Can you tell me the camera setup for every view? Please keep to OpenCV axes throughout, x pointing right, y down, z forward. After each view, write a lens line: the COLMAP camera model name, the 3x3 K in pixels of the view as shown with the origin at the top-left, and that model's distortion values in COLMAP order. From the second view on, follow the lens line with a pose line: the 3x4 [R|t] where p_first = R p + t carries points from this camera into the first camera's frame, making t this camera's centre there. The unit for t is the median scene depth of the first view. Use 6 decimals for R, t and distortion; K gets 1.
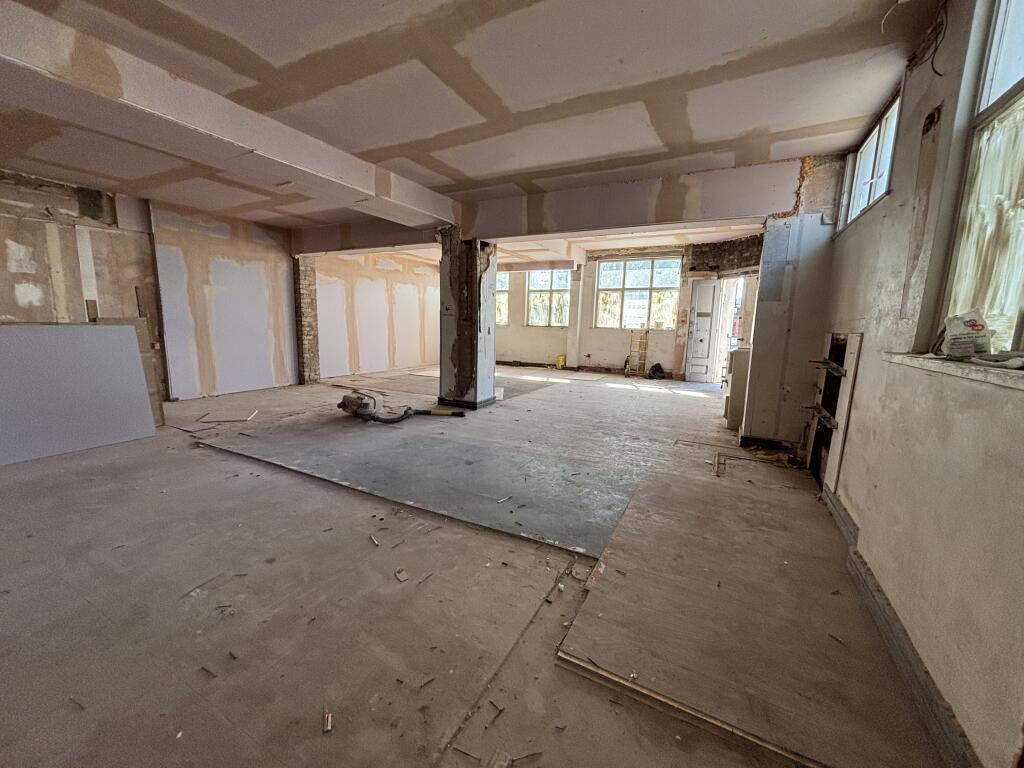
lens RADIAL K [[410.8, 0, 510.5], [0, 410.8, 383.1], [0, 0, 1]] dist [-0.000884, -0.000084]
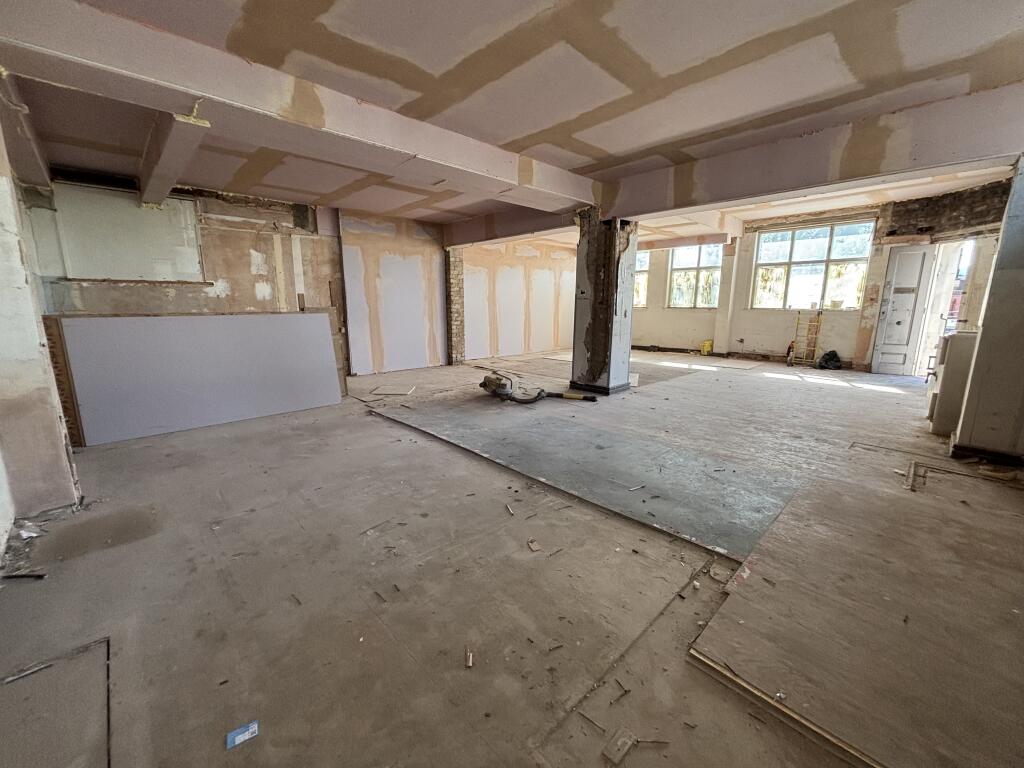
lens RADIAL K [[410.8, 0, 509.9], [0, 410.8, 383.0], [0, 0, 1]] dist [-0.000884, -0.000084]
pose [[0.948759, 0.039769, -0.313488, -0.003696], [-0.027868, 0.998714, 0.042354, 0.001643], [0.314769, -0.031448, 0.948647, -0.010297]]
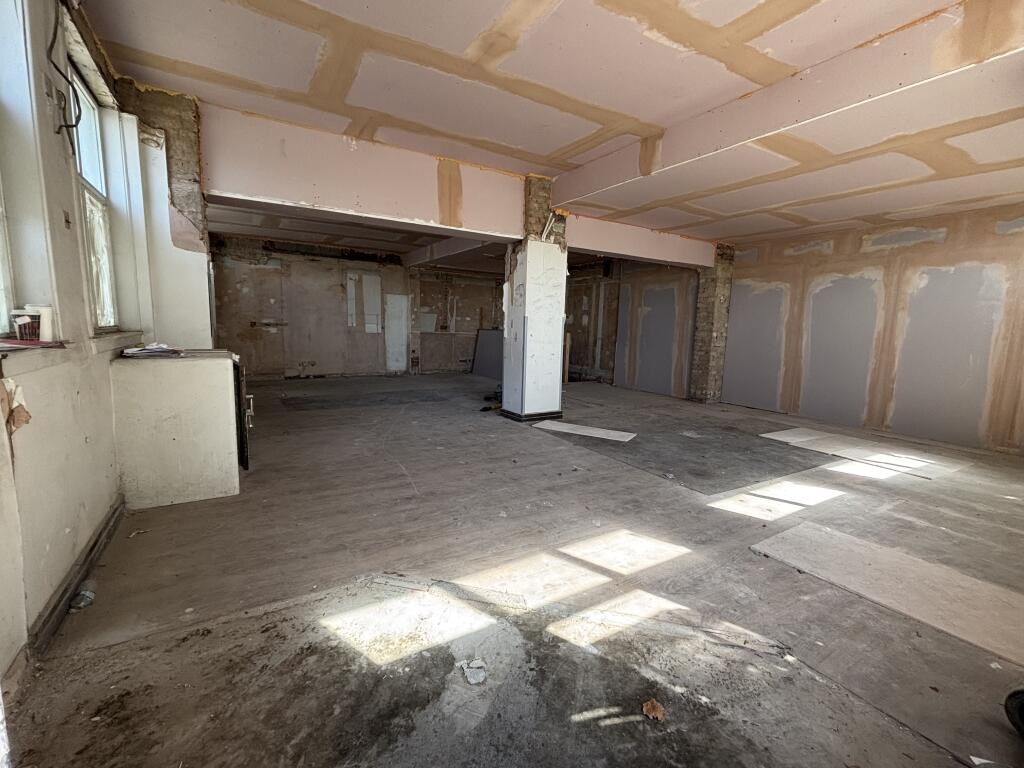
lens RADIAL K [[451.2, 0, 509.1], [0, 451.2, 383.6], [0, 0, 1]] dist [-0.002973, 0.002676]
pose [[-0.505332, 0.071210, -0.859982, 1.377006], [-0.169508, 0.968981, 0.179840, -0.338222], [0.846113, 0.236652, -0.477587, 2.492060]]
